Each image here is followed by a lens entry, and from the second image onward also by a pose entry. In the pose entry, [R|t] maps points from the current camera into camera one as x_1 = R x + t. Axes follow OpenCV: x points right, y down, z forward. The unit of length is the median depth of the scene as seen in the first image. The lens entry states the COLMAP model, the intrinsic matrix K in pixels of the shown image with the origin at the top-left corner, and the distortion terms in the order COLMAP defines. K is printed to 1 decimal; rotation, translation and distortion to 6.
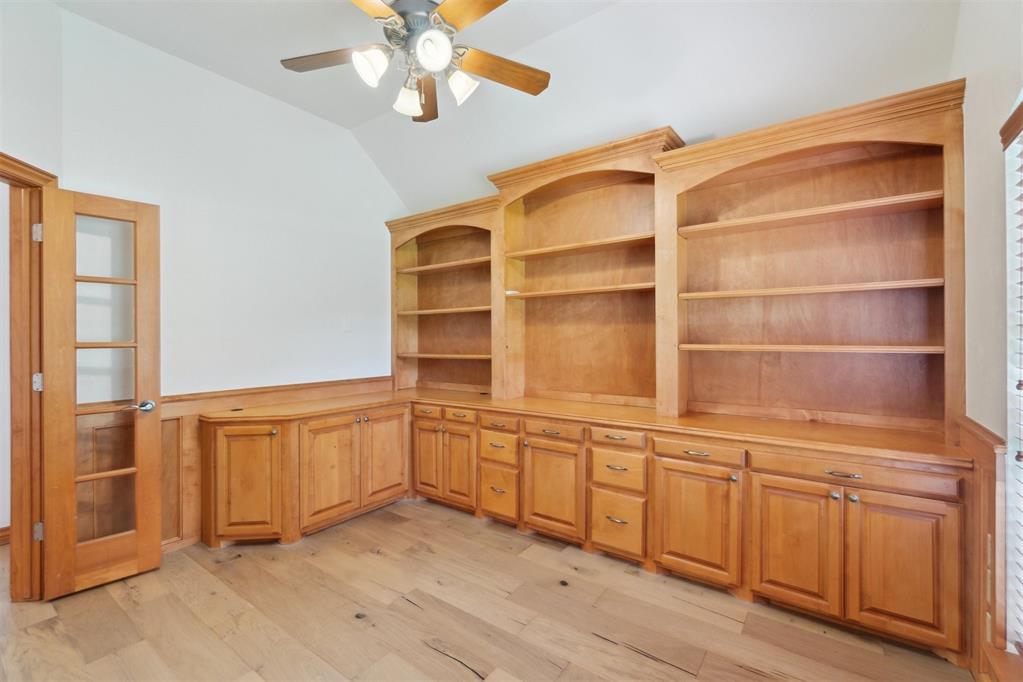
lens RADIAL K [[440.1, 0, 514.1], [0, 440.1, 346.1], [0, 0, 1]] dist [-0.001542, 0.000412]
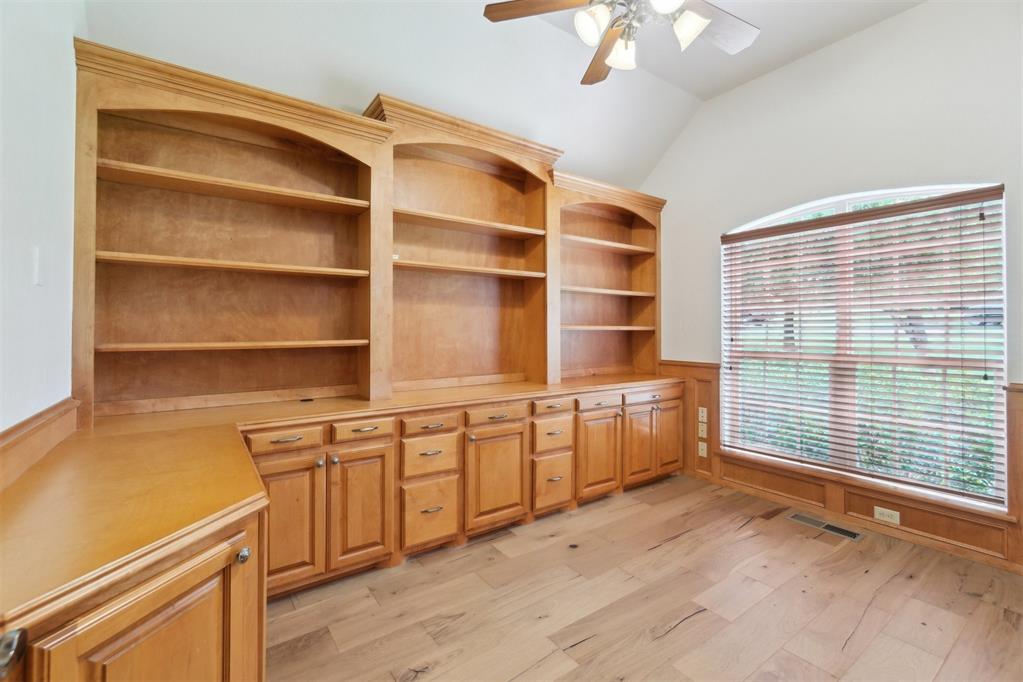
lens RADIAL K [[440.1, 0, 515.3], [0, 440.1, 334.5], [0, 0, 1]] dist [-0.001542, 0.000412]
pose [[0.321841, -0.002555, 0.946790, -0.795409], [0.014976, 0.999885, -0.002392, 0.021957], [-0.946675, 0.014949, 0.321842, 0.661271]]
